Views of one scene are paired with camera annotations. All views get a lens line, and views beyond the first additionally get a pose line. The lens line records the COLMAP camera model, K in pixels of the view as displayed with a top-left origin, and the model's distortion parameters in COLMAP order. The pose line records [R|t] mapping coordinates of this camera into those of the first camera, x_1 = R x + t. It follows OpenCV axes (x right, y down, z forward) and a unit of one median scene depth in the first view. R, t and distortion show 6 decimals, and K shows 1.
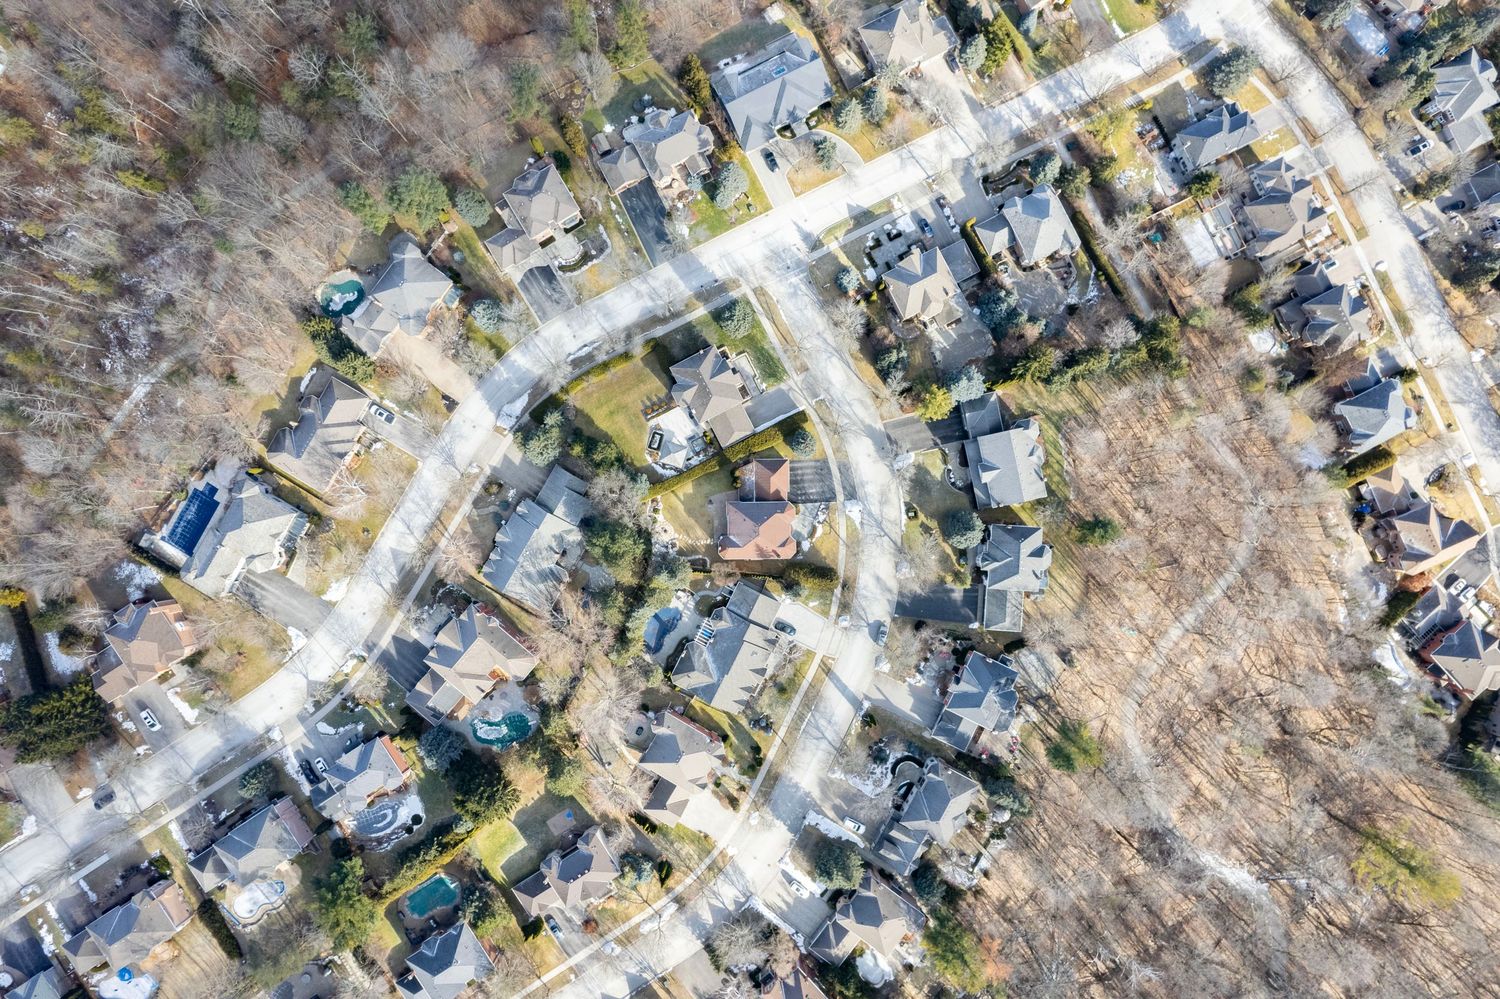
lens RADIAL K [[965.6, 0, 756.8], [0, 965.6, 500.3], [0, 0, 1]] dist [-0.072144, 0.065086]
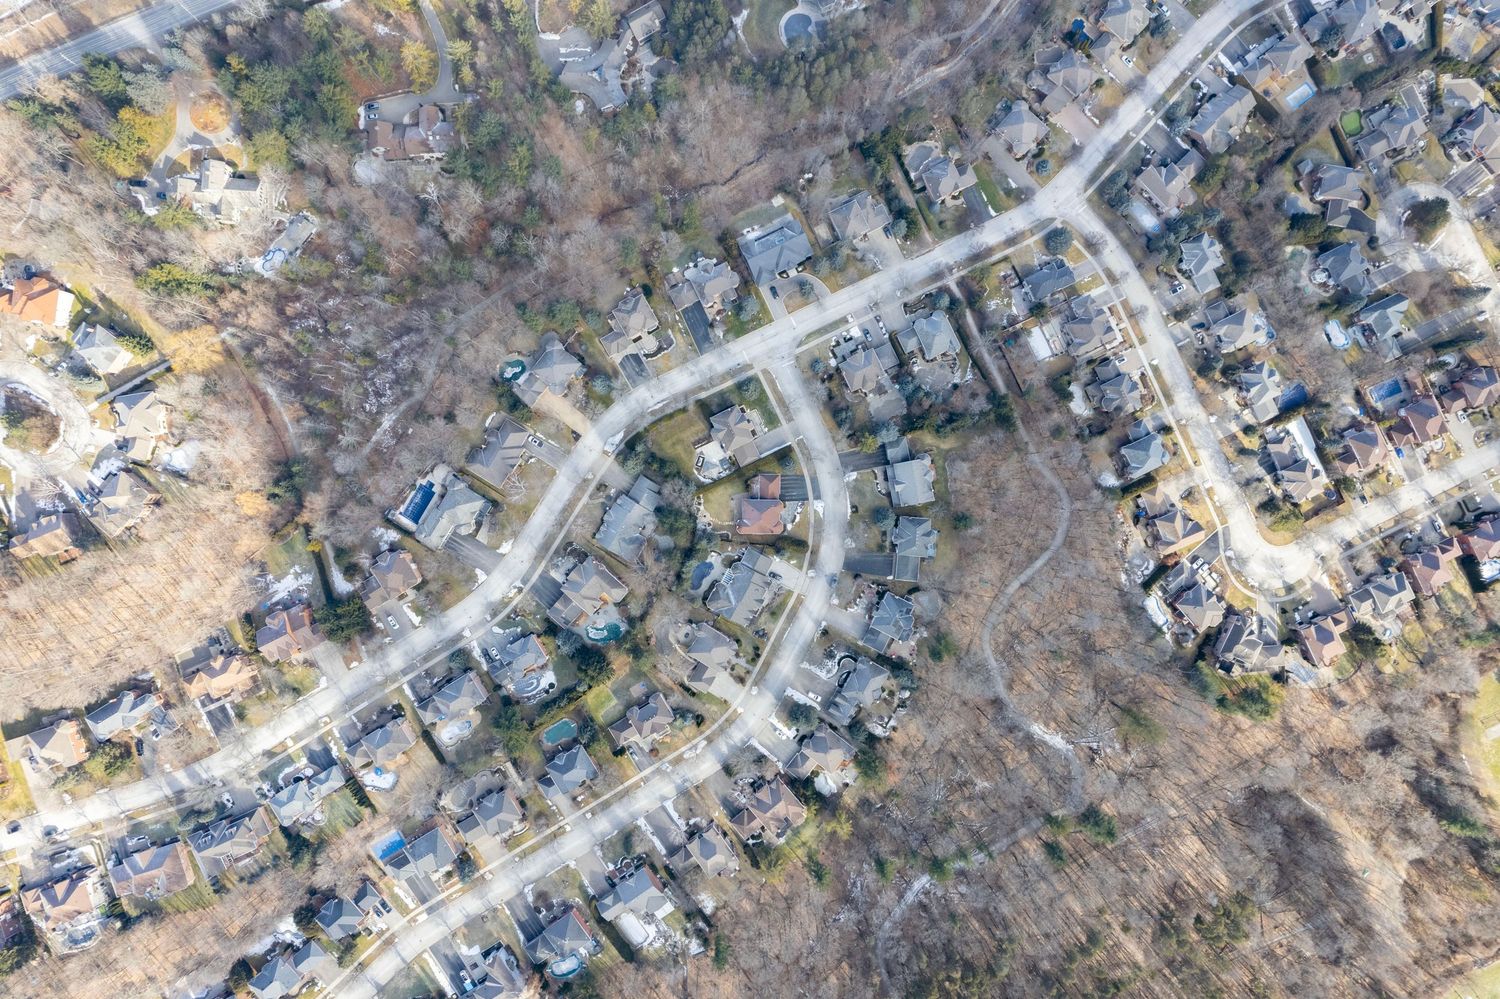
lens RADIAL K [[965.6, 0, 756.8], [0, 965.6, 500.3], [0, 0, 1]] dist [-0.072144, 0.065086]
pose [[0.999694, 0.023390, -0.008073, 0.007462], [-0.023368, 0.999723, 0.002765, -0.001858], [0.008135, -0.002575, 0.999964, -0.663271]]
